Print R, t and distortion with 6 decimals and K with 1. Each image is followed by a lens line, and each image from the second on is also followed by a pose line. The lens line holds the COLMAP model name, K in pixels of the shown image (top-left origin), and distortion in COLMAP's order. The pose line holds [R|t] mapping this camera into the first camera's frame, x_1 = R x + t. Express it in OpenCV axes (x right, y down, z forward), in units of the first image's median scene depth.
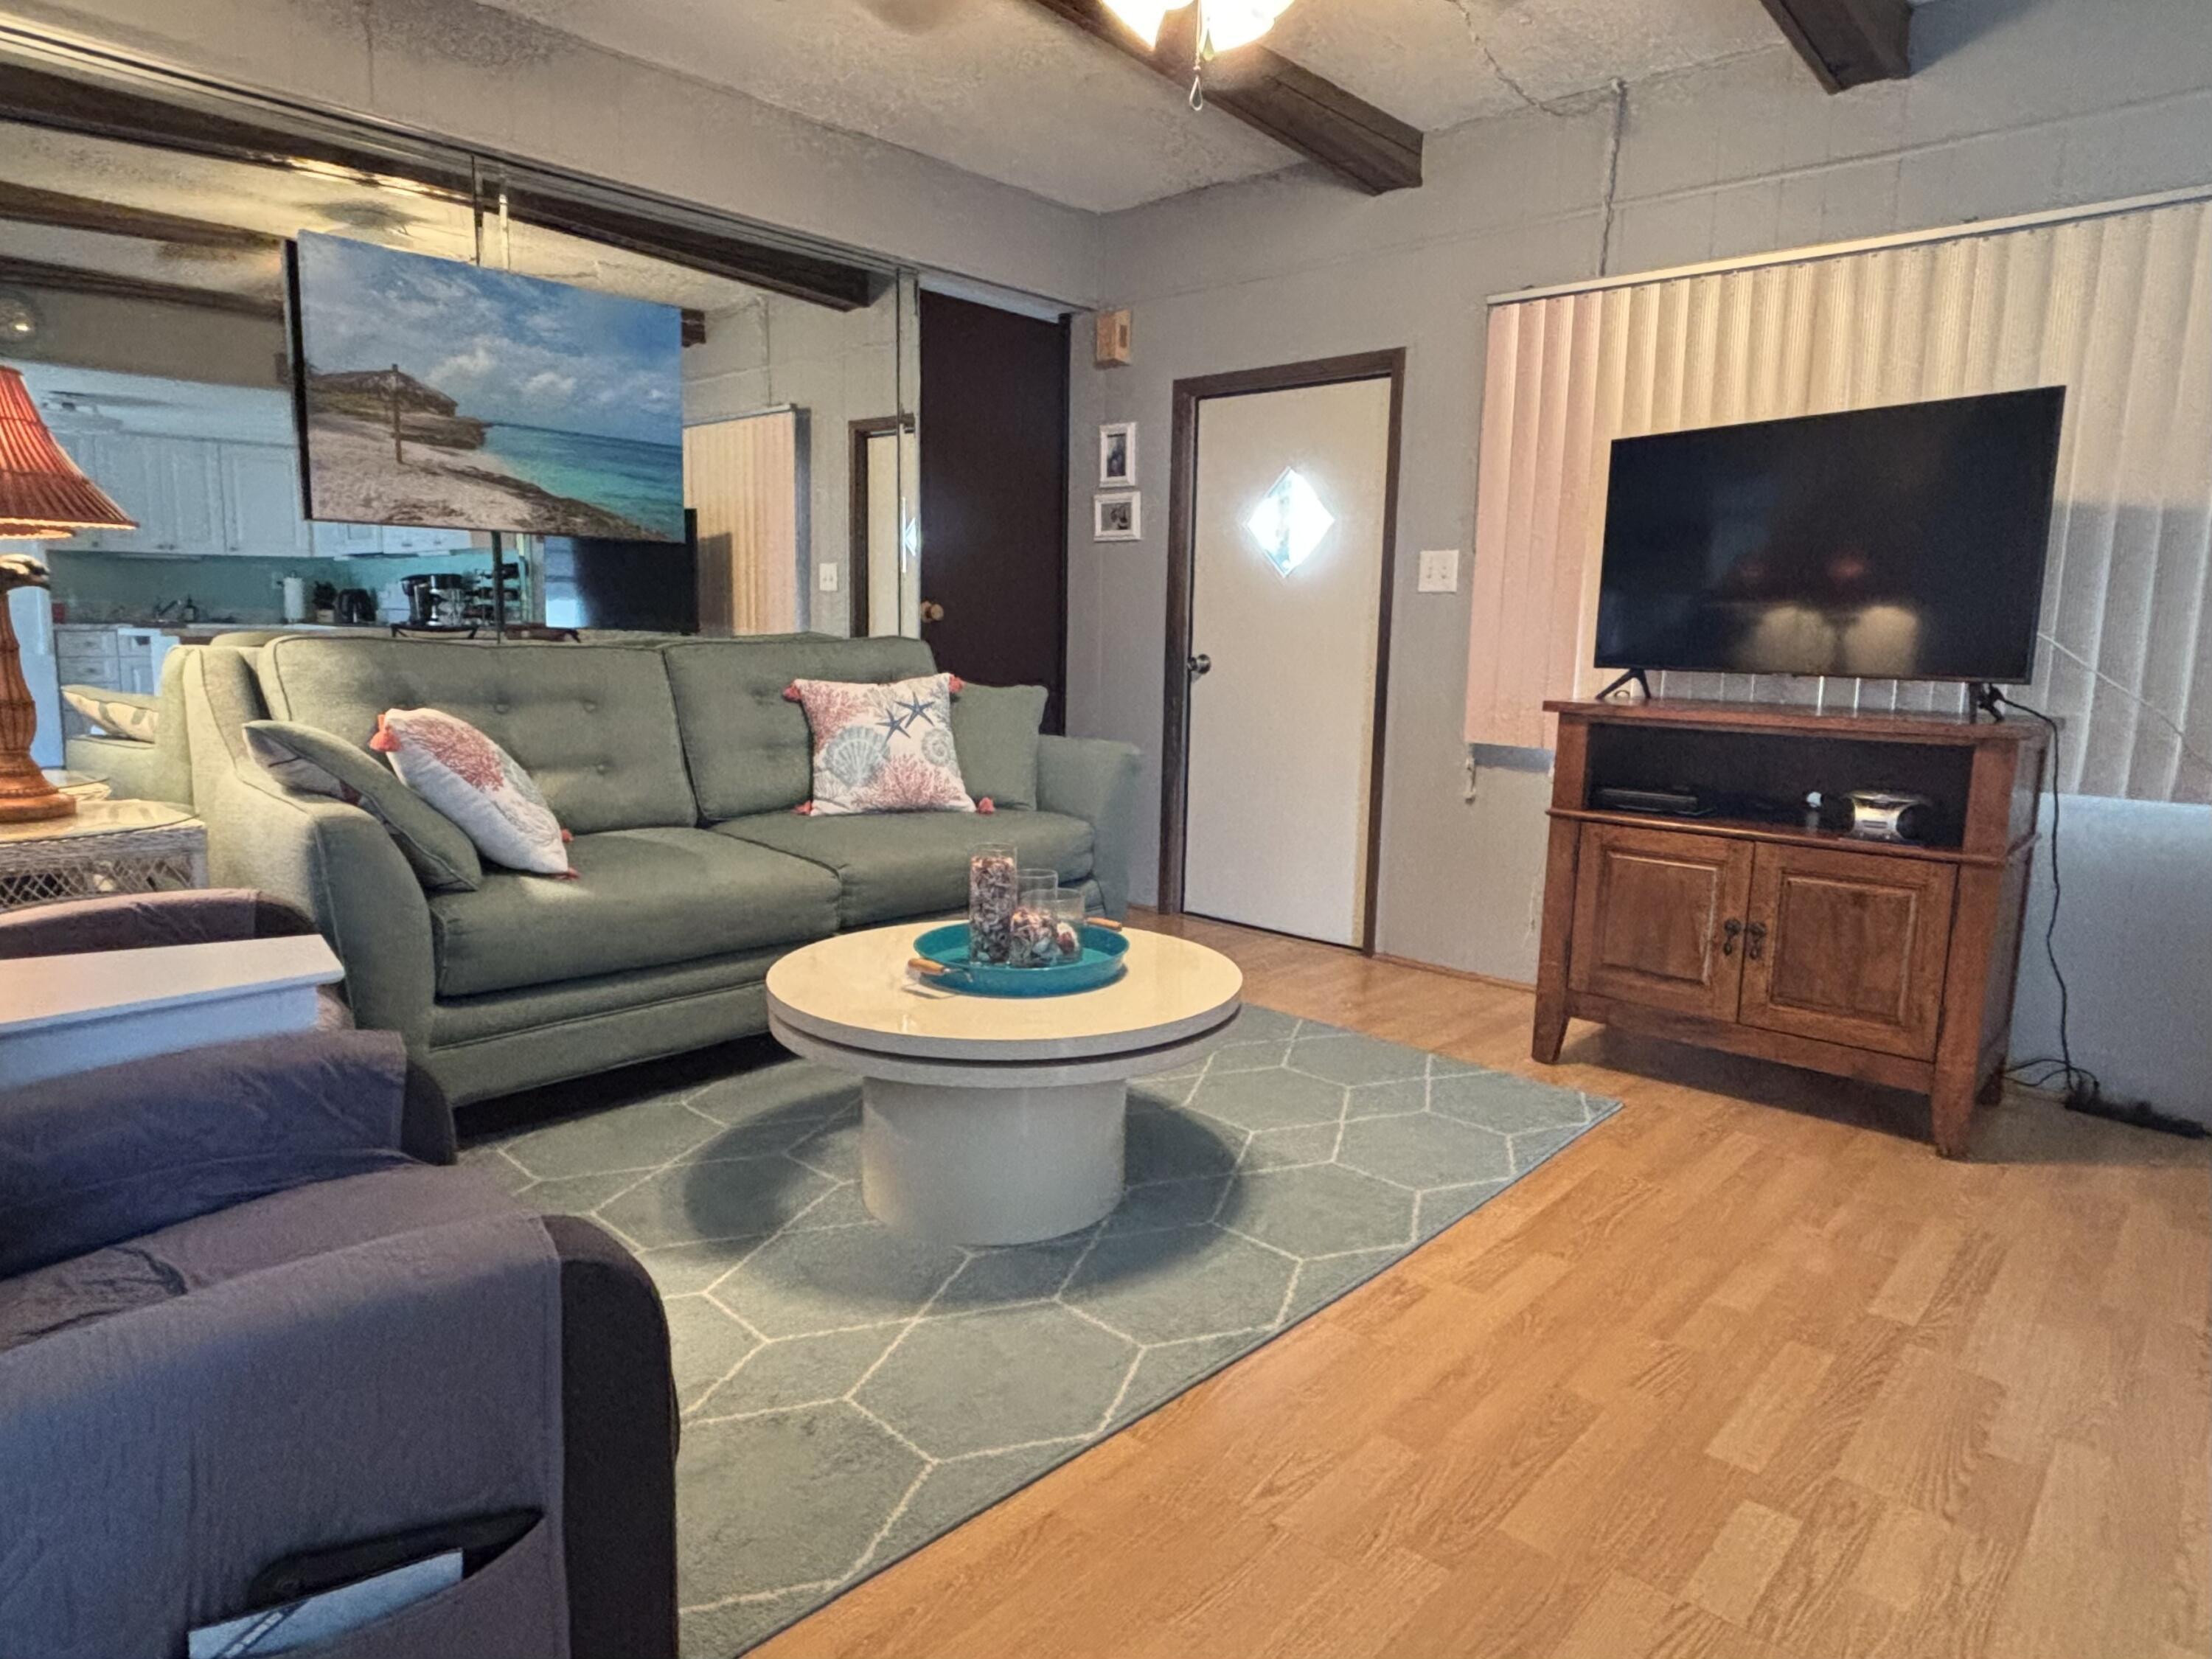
lens RADIAL K [[1269.6, 0, 1109.2], [0, 1269.6, 841.3], [0, 0, 1]] dist [-0.048215, -0.004000]
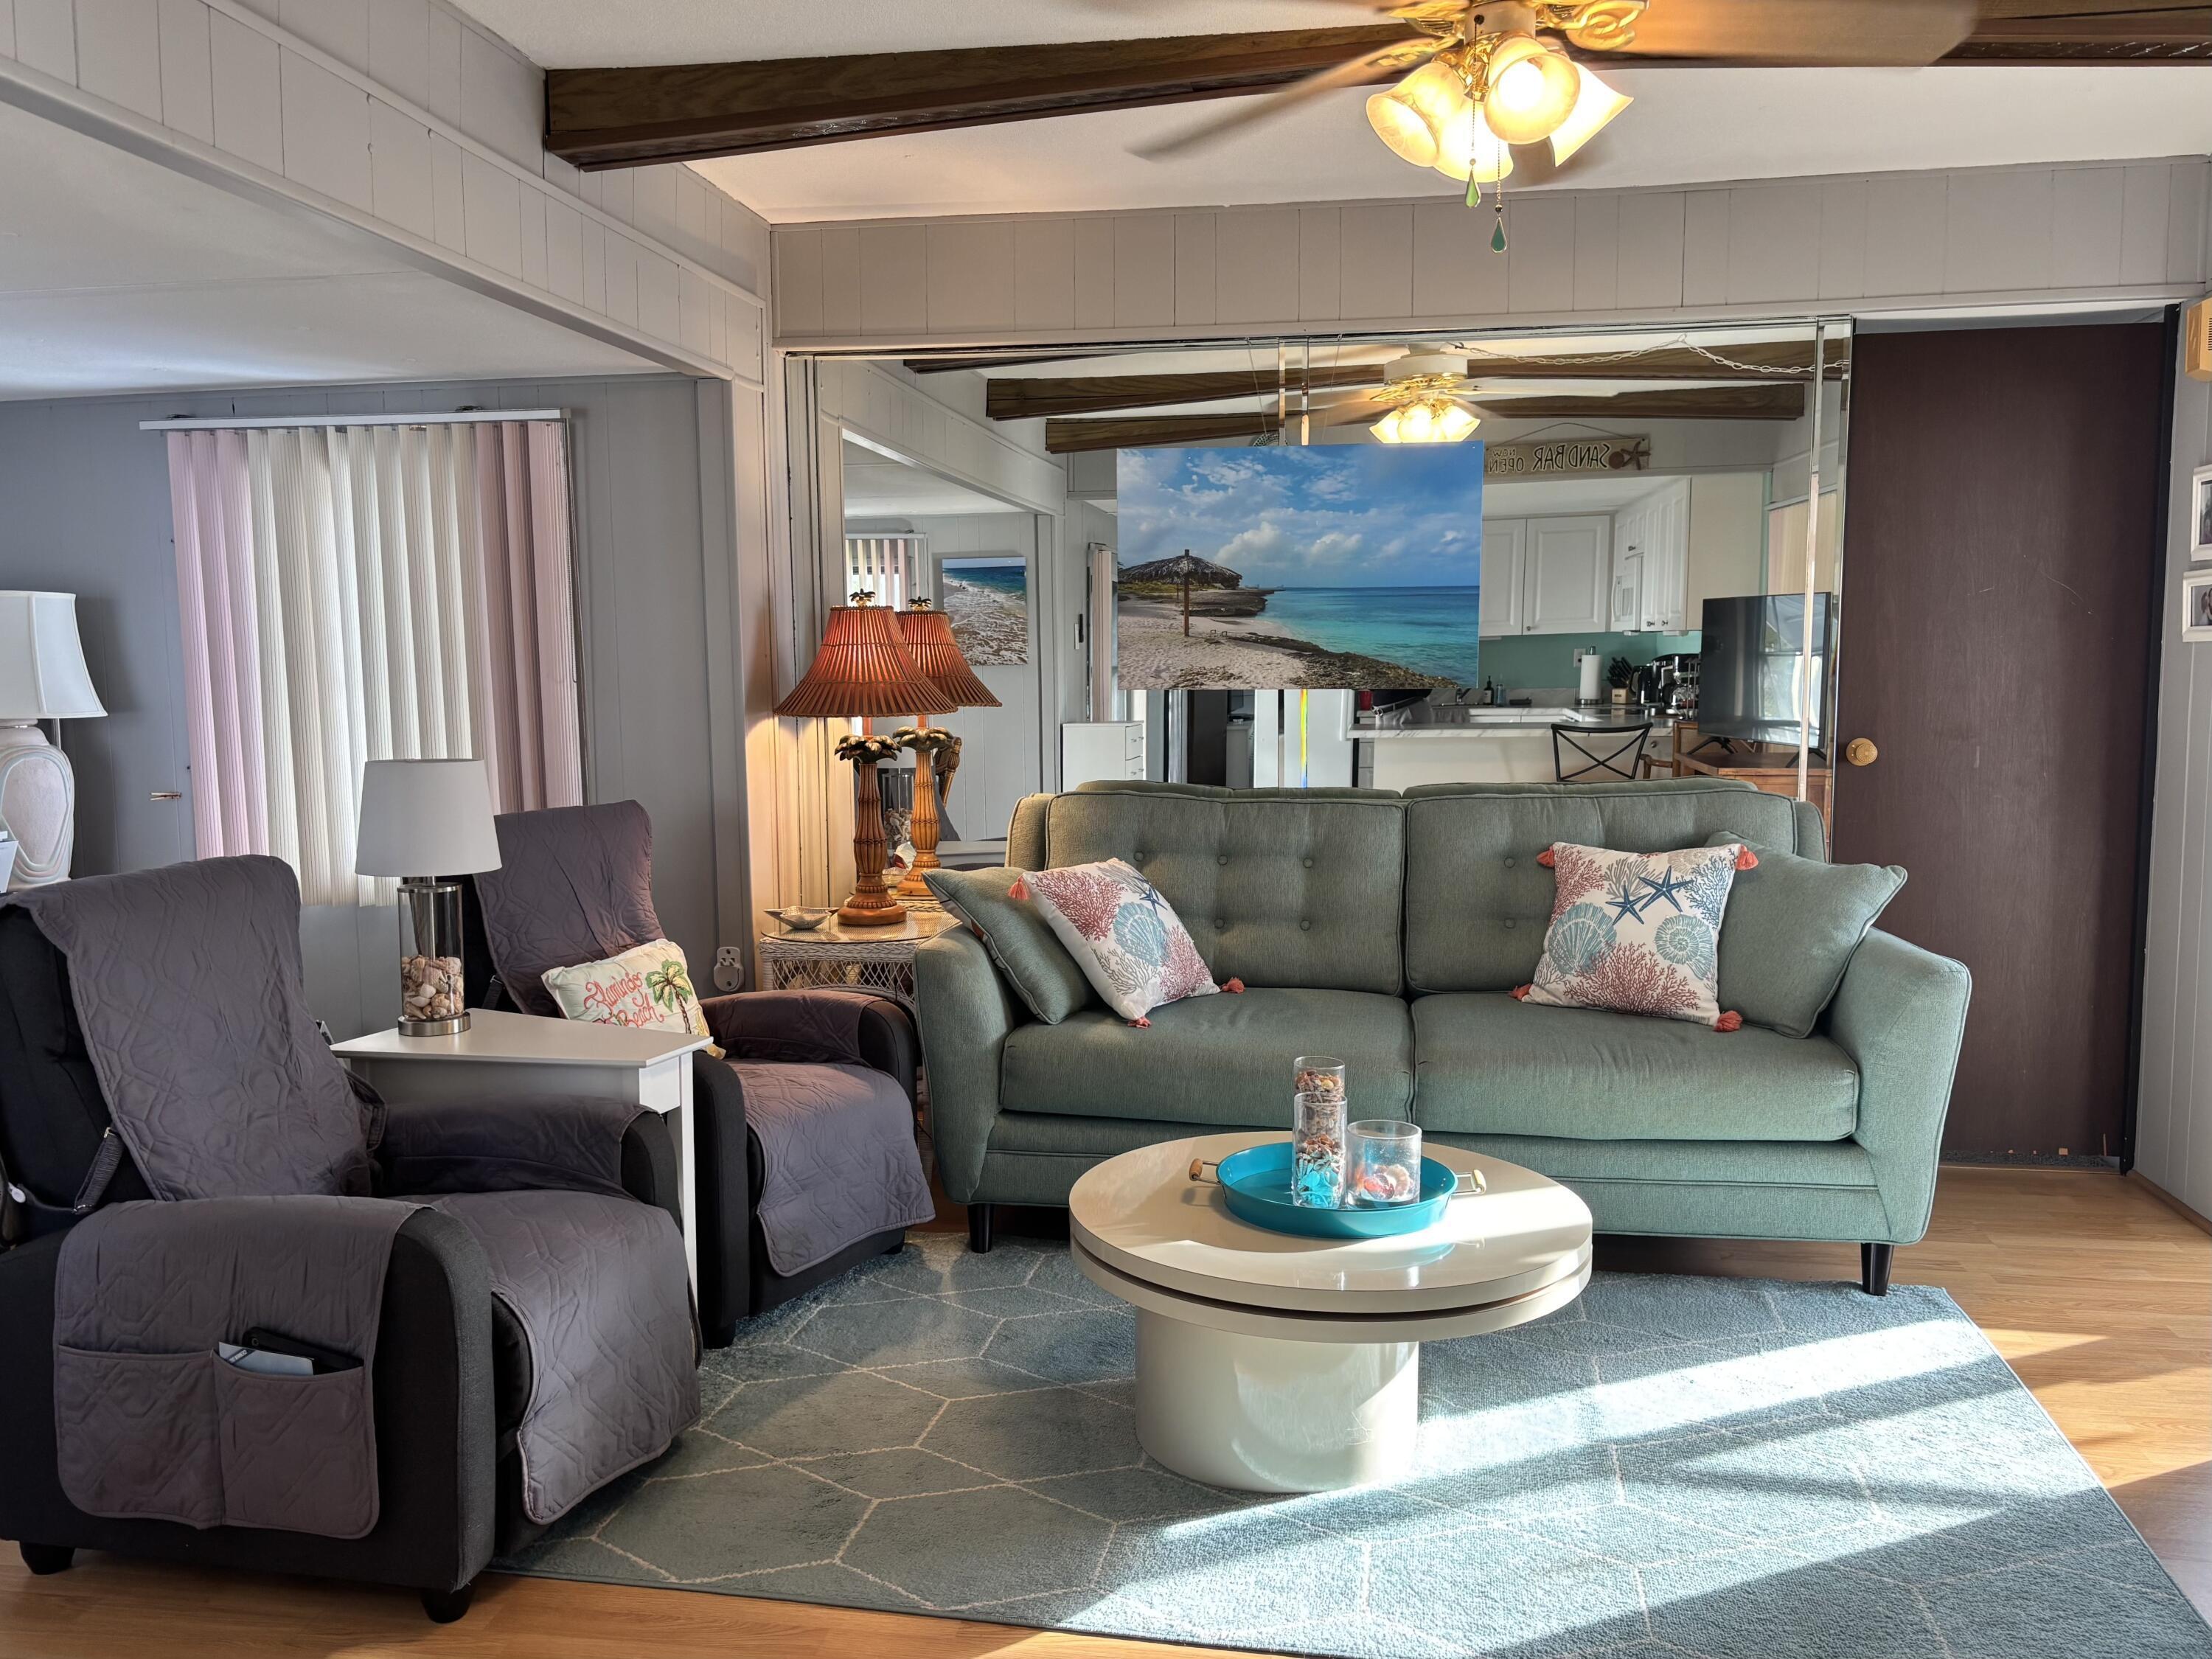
lens RADIAL K [[1668.2, 0, 1106.1], [0, 1668.2, 821.0], [0, 0, 1]] dist [0.043253, -0.002649]
pose [[0.552980, 0.050802, -0.831644, 0.601835], [-0.116321, 0.993072, -0.016682, -0.097594], [0.825035, 0.105962, 0.555058, 0.113145]]
